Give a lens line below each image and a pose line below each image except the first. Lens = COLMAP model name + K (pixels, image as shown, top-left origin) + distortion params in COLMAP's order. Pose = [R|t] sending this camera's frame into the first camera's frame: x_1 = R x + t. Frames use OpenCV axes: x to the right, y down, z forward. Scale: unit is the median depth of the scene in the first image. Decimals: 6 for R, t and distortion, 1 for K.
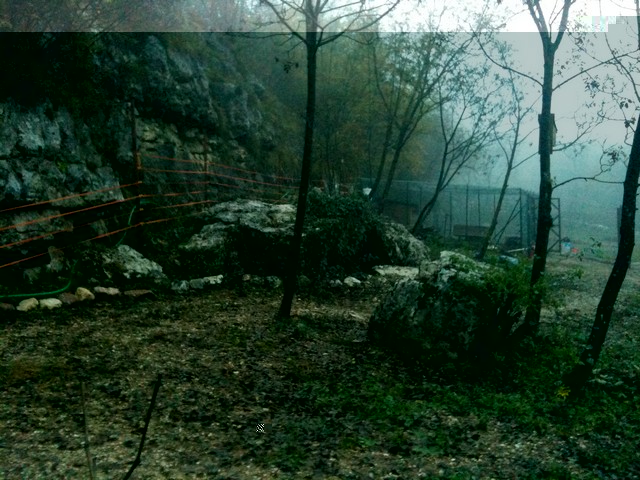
lens RADIAL K [[652.4, 0, 320.0], [0, 652.4, 240.0], [0, 0, 1]] dist [0.010226, 0.006375]
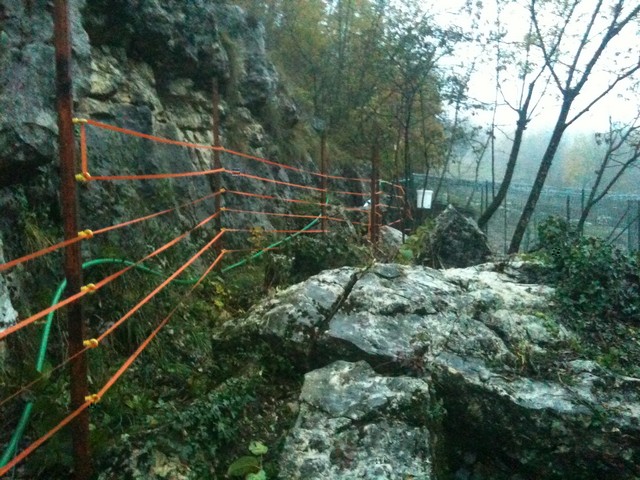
lens RADIAL K [[689.9, 0, 320.0], [0, 689.9, 240.0], [0, 0, 1]] dist [-0.000530, -0.013079]
pose [[0.996455, 0.012475, 0.083193, -0.139376], [-0.014019, 0.999740, 0.017997, -0.061619], [-0.082947, -0.019099, 0.996371, 0.488789]]
